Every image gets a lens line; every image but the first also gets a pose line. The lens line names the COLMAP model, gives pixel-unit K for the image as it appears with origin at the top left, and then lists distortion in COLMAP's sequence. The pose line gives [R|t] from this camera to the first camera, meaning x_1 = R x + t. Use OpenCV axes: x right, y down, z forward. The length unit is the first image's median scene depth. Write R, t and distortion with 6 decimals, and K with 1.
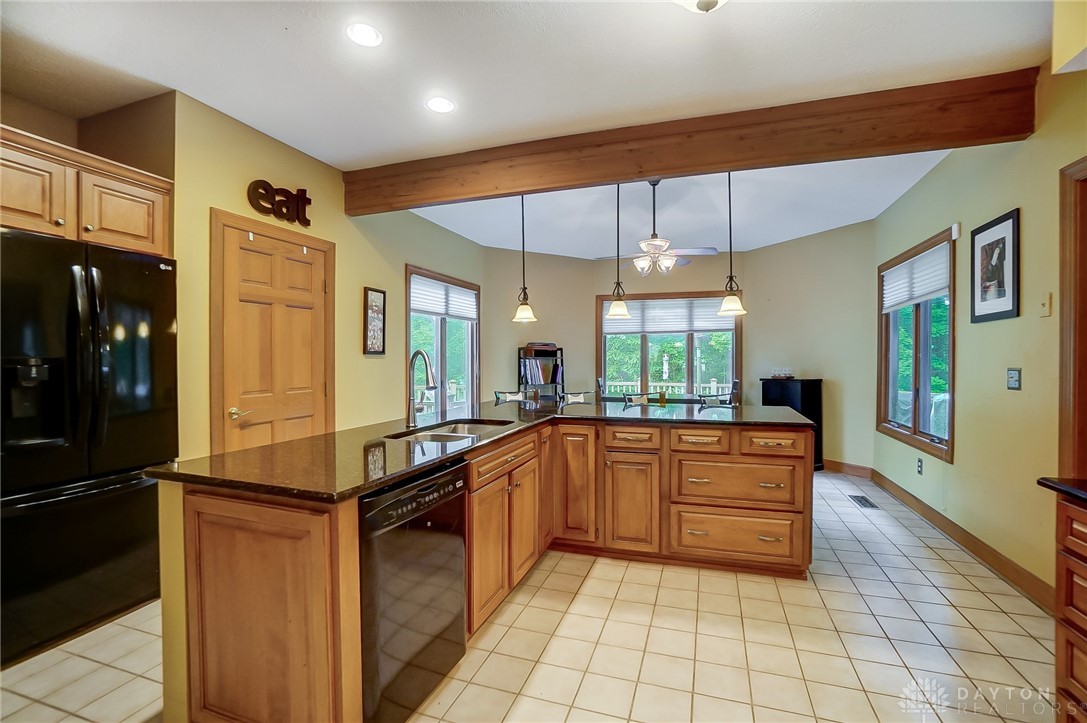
lens RADIAL K [[478.6, 0, 543.2], [0, 478.6, 358.6], [0, 0, 1]] dist [-0.046123, 0.009761]
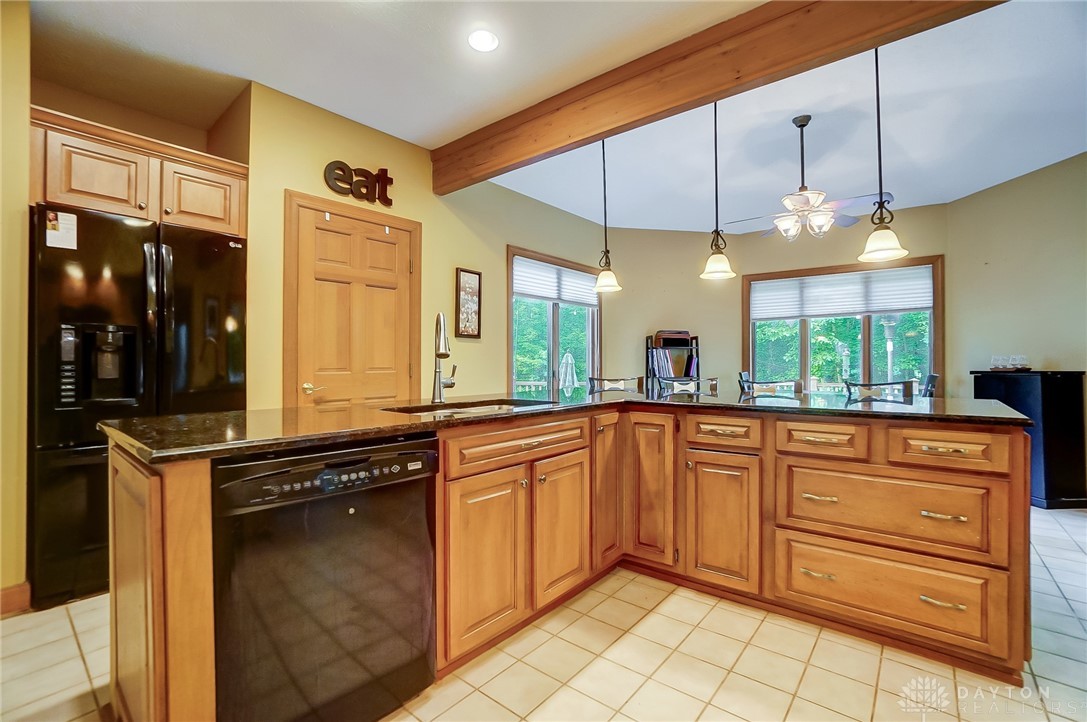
lens RADIAL K [[478.6, 0, 535.8], [0, 478.6, 356.2], [0, 0, 1]] dist [-0.046123, 0.009761]
pose [[0.934852, -0.002236, -0.355030, 0.181188], [-0.001673, 0.999941, -0.010701, 0.058979], [0.355033, 0.010598, 0.934794, 0.217926]]
